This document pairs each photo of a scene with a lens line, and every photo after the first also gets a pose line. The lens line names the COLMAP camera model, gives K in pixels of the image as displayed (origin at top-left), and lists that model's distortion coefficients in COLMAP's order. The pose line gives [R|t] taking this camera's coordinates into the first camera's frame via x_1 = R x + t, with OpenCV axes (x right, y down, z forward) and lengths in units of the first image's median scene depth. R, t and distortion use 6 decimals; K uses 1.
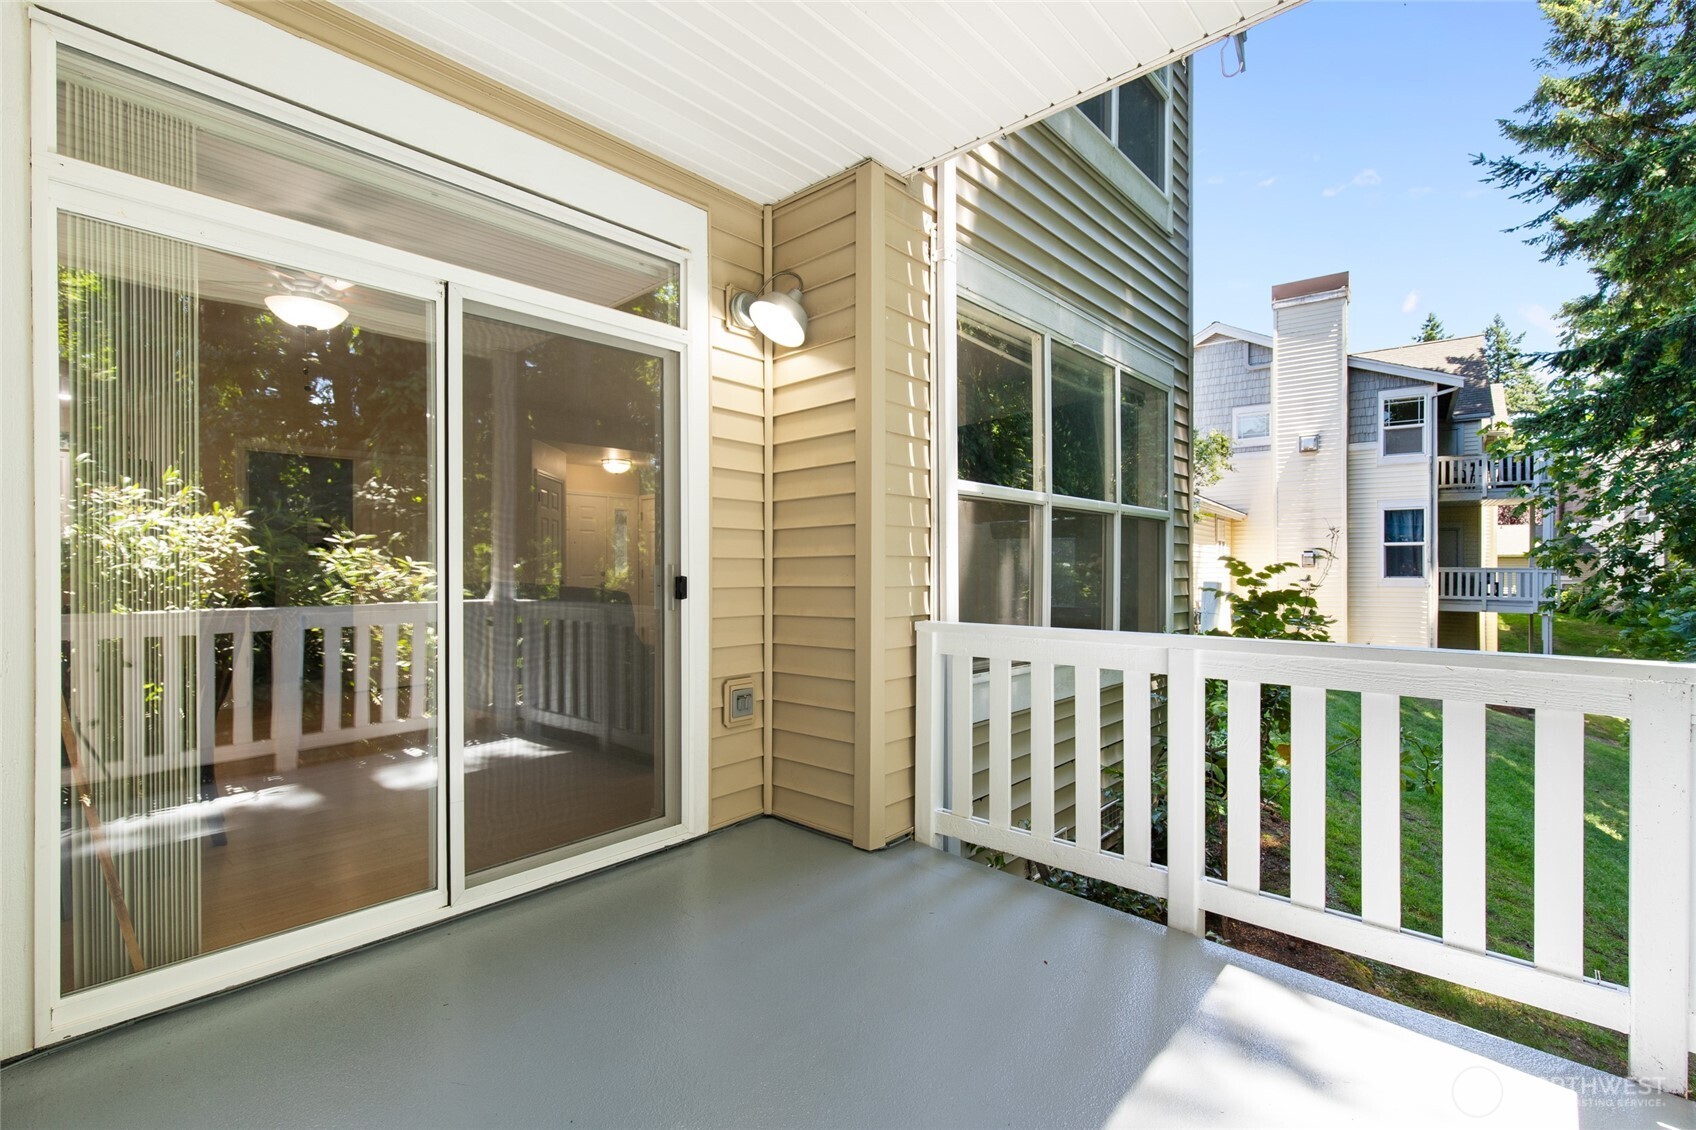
lens RADIAL K [[767.8, 0, 855.6], [0, 767.8, 576.1], [0, 0, 1]] dist [0.012585, -0.004254]
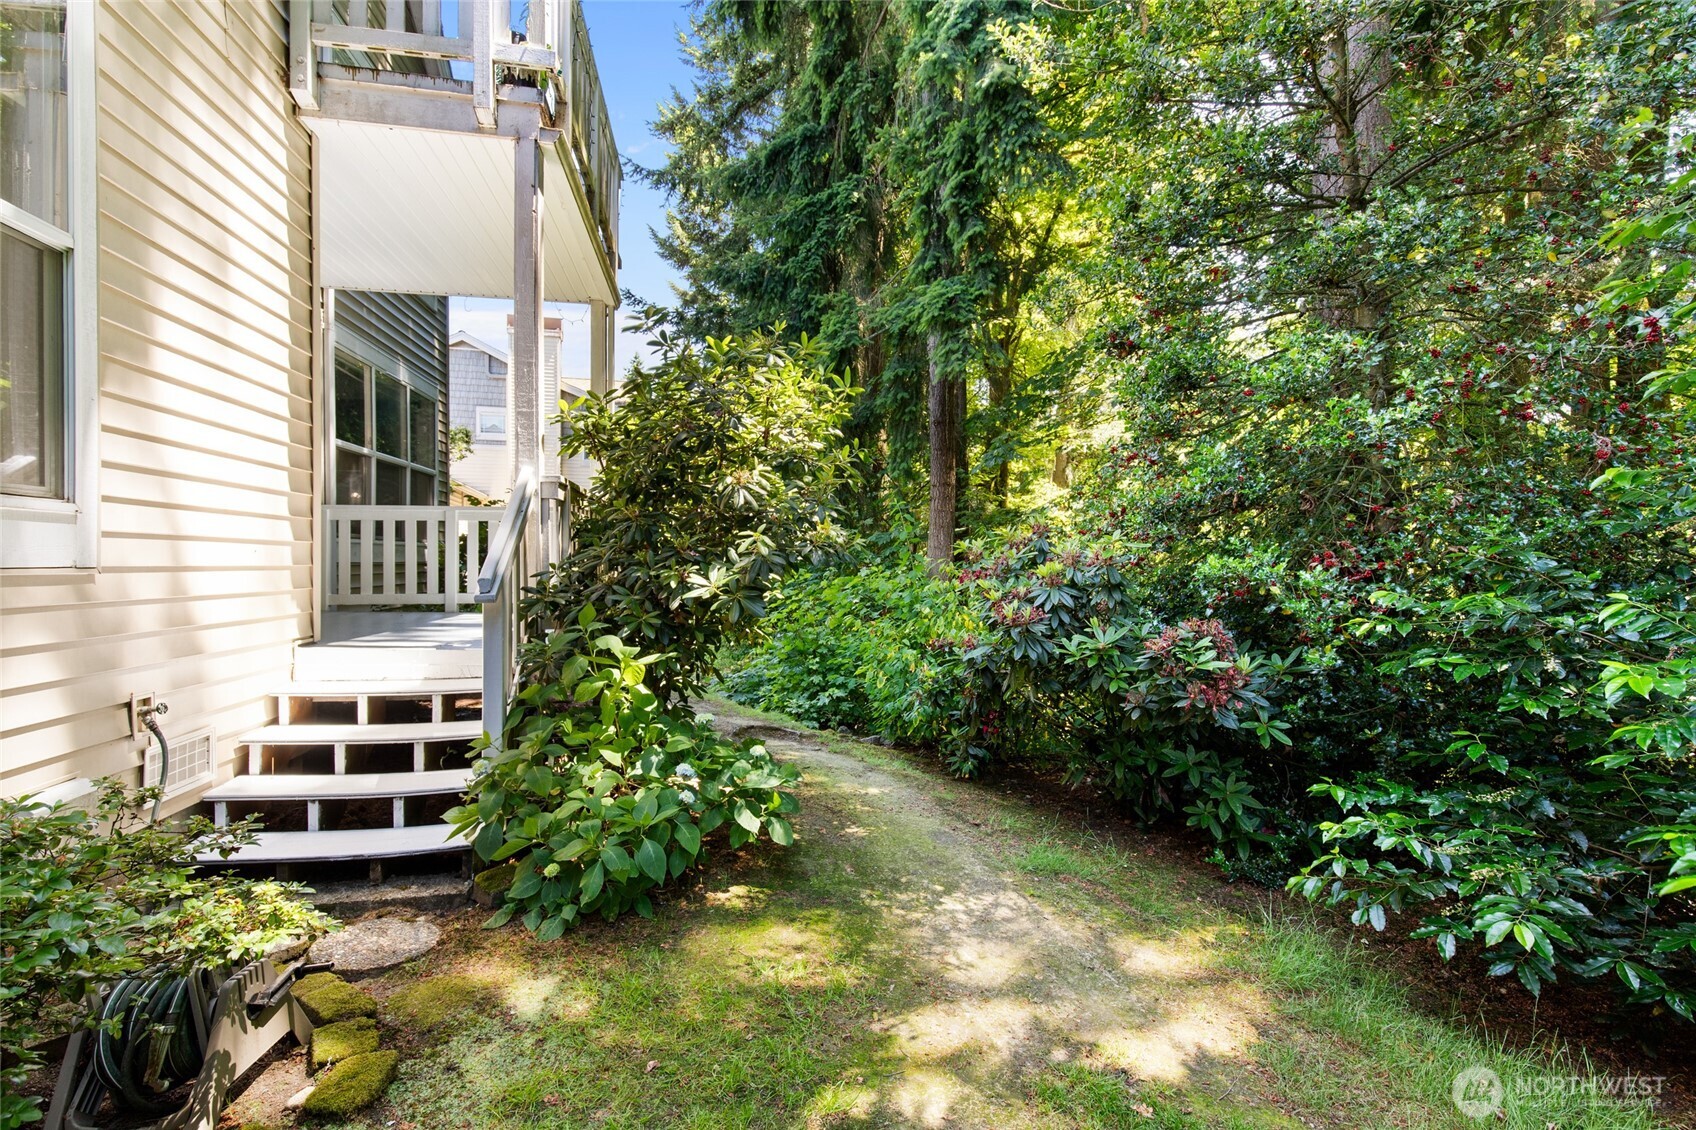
lens RADIAL K [[767.8, 0, 852.3], [0, 767.8, 562.1], [0, 0, 1]] dist [0.012585, -0.004254]
pose [[0.614493, 0.006251, 0.788897, -0.527176], [-0.002014, 0.999978, -0.006356, 0.177765], [-0.788919, 0.002317, 0.614492, -1.109374]]
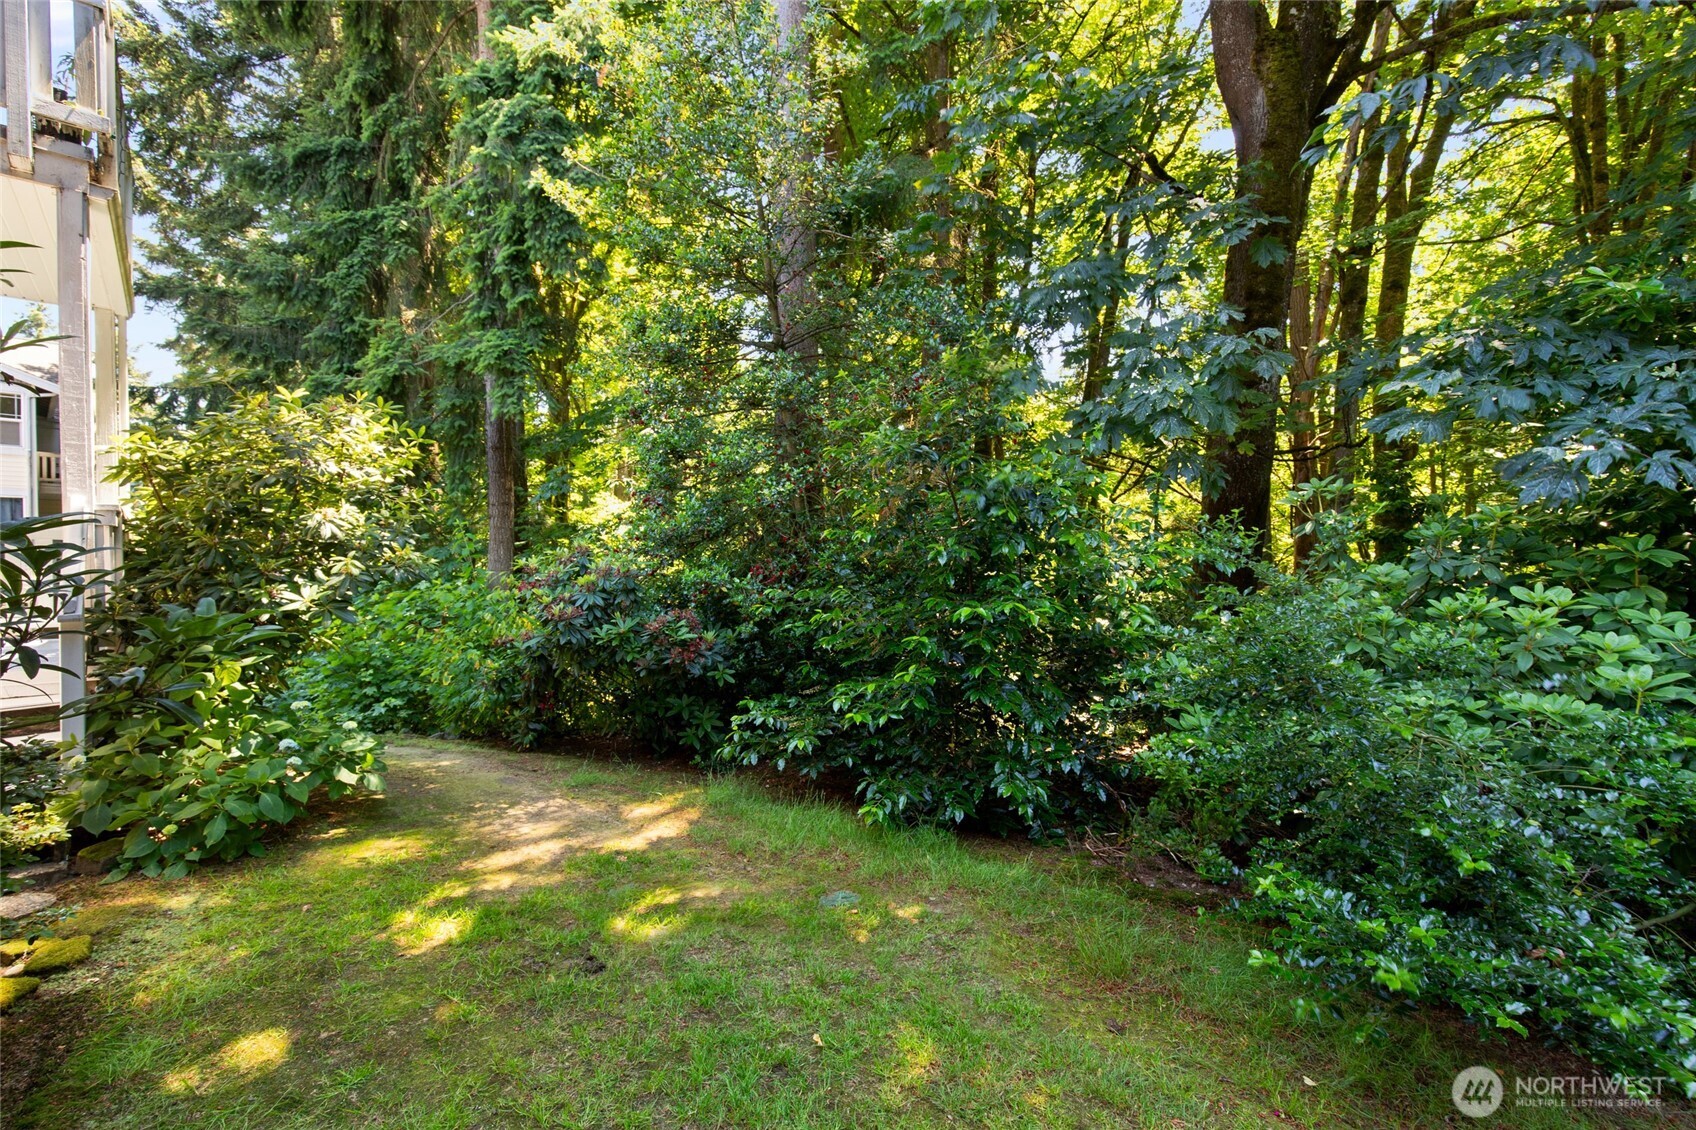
lens RADIAL K [[767.8, 0, 842.2], [0, 767.8, 570.9], [0, 0, 1]] dist [0.012585, -0.004254]
pose [[0.128714, -0.003457, 0.991676, -0.947423], [0.018172, 0.999834, 0.001127, 0.170393], [-0.991515, 0.017875, 0.128756, -1.362412]]
